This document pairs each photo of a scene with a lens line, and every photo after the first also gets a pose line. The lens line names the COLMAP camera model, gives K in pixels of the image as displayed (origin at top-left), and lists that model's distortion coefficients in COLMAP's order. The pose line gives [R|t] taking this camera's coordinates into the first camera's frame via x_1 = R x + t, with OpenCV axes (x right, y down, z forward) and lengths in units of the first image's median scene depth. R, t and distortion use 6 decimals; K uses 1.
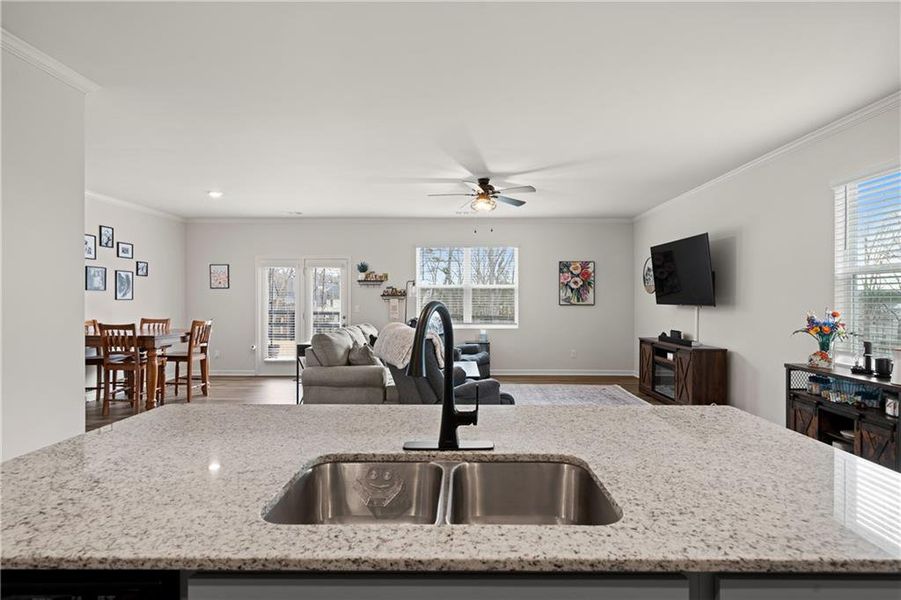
lens RADIAL K [[458.7, 0, 460.4], [0, 458.7, 293.7], [0, 0, 1]] dist [0.004228, -0.002301]
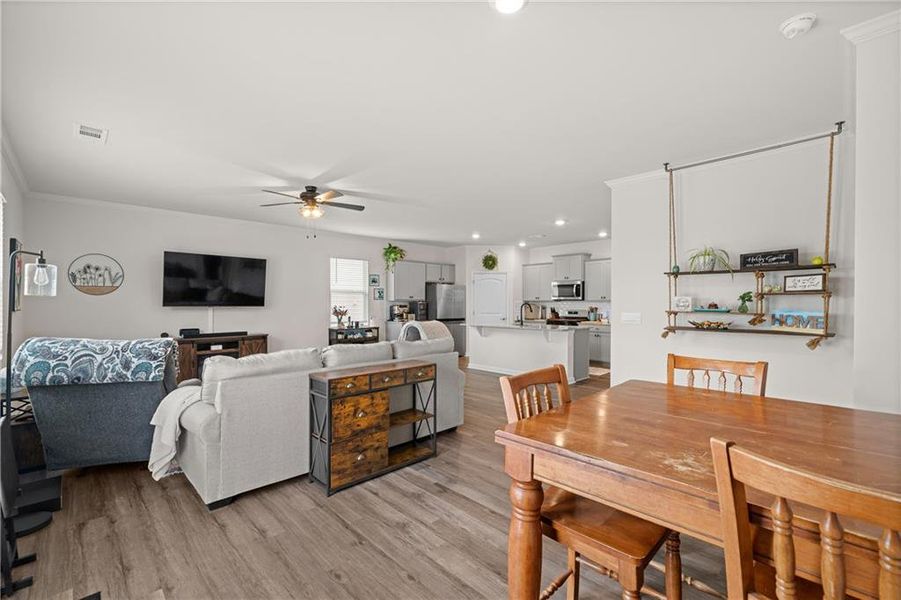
lens RADIAL K [[372.9, 0, 442.0], [0, 372.9, 298.3], [0, 0, 1]] dist [0.000366, 0.000655]
pose [[-0.702784, 0.004309, 0.711390, -0.606732], [-0.011048, 0.999795, -0.016970, 0.011609], [-0.711317, -0.019786, -0.702592, 1.143275]]
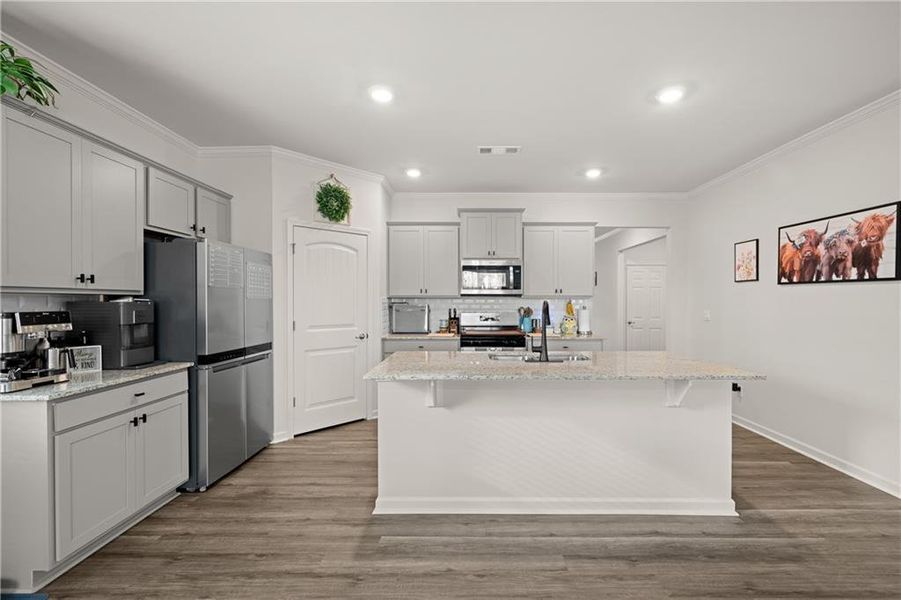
lens RADIAL K [[394.1, 0, 465.2], [0, 394.1, 307.2], [0, 0, 1]] dist [-0.003555, -0.000682]
pose [[-0.999987, -0.003218, -0.004012, 0.082473], [-0.003245, 0.999973, 0.006609, 0.007954], [0.003990, 0.006622, -0.999970, 0.634336]]
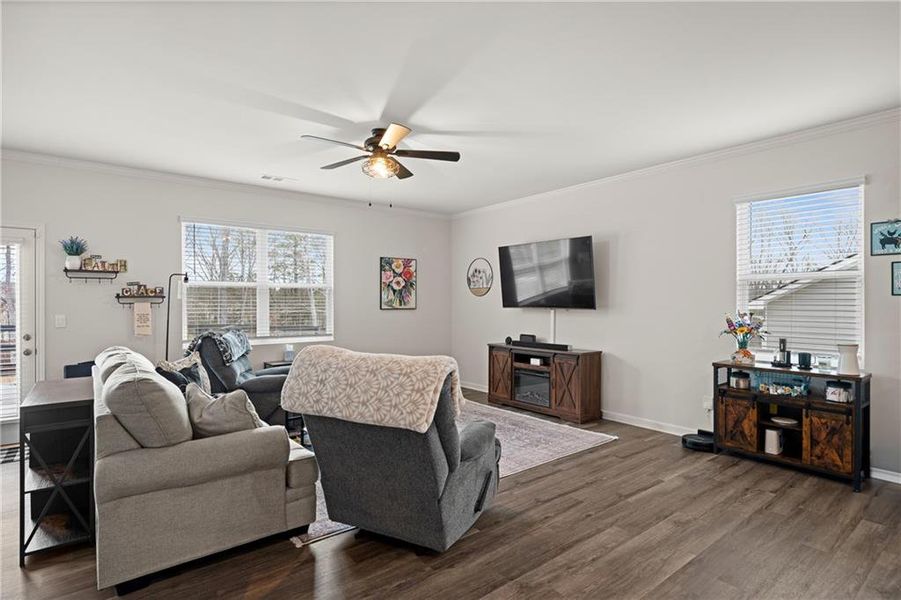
lens RADIAL K [[458.7, 0, 459.8], [0, 458.7, 299.9], [0, 0, 1]] dist [0.004228, -0.002301]
pose [[0.772285, 0.001182, 0.635275, -0.247149], [-0.005863, 0.999969, 0.005267, 0.002554], [-0.635249, -0.007792, 0.772268, 0.321013]]
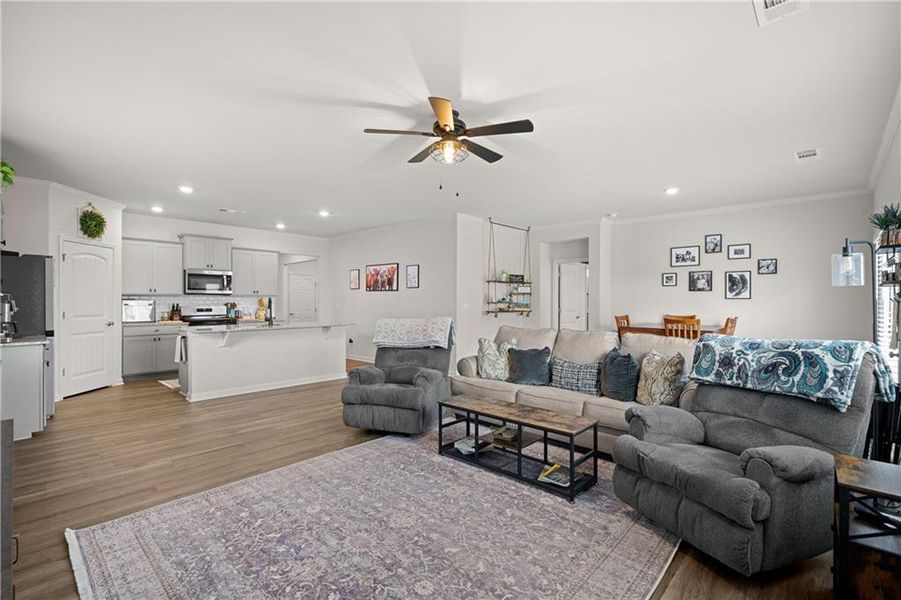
lens RADIAL K [[407.1, 0, 447.3], [0, 407.1, 287.2], [0, 0, 1]] dist [0.004239, 0.001518]
pose [[-0.690348, -0.028732, -0.722907, 0.396621], [0.004794, 0.999008, -0.044283, 0.024370], [0.723462, -0.034036, -0.689525, 1.162402]]
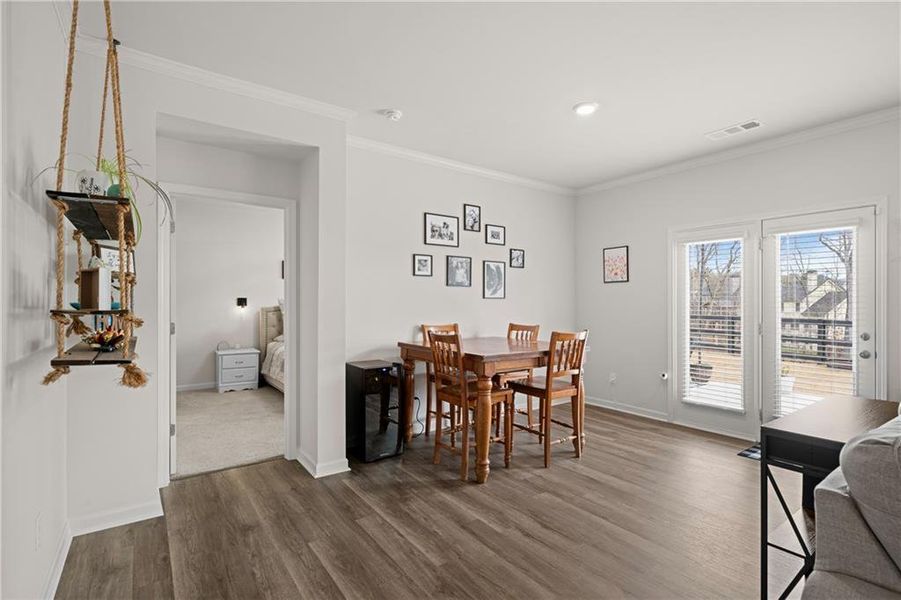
lens RADIAL K [[416.1, 0, 452.4], [0, 416.1, 308.5], [0, 0, 1]] dist [-0.011044, -0.000907]
pose [[0.593445, 0.013585, -0.804760, -0.204811], [0.009038, 0.999682, 0.023540, 0.013072], [0.804824, -0.021243, 0.593133, 0.522652]]
